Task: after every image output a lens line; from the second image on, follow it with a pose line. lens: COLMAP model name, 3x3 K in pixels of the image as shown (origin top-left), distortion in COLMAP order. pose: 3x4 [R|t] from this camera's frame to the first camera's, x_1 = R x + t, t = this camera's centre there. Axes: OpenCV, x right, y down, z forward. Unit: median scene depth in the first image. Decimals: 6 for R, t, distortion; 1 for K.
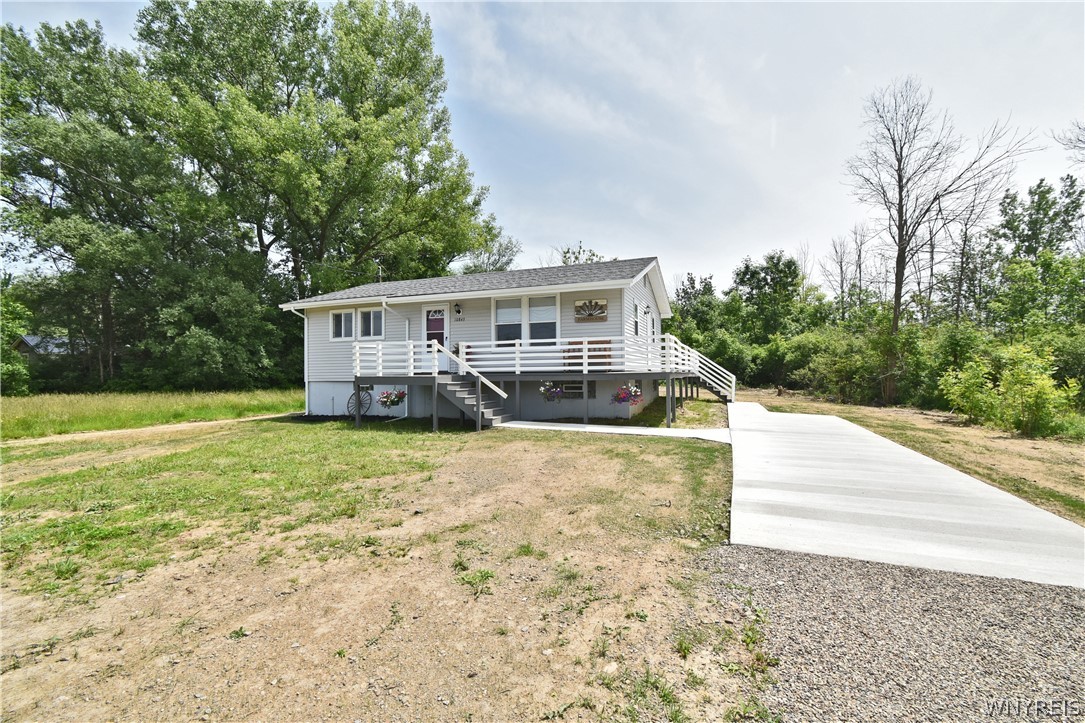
lens RADIAL K [[479.0, 0, 542.5], [0, 479.0, 362.9], [0, 0, 1]] dist [0.001421, -0.000253]
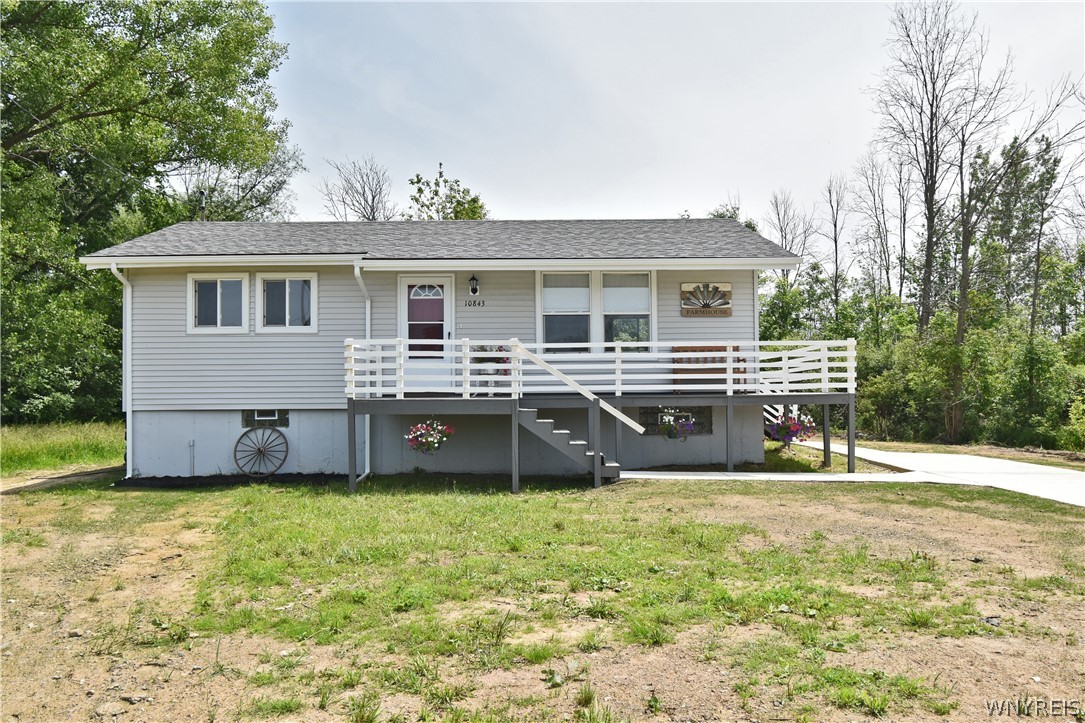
lens RADIAL K [[890.1, 0, 542.8], [0, 890.1, 364.4], [0, 0, 1]] dist [0.004798, 0.009283]
pose [[0.932220, 0.016022, 0.361537, -0.488280], [-0.009057, 0.999740, -0.020950, 0.005960], [-0.361778, 0.016255, 0.932122, -0.038834]]
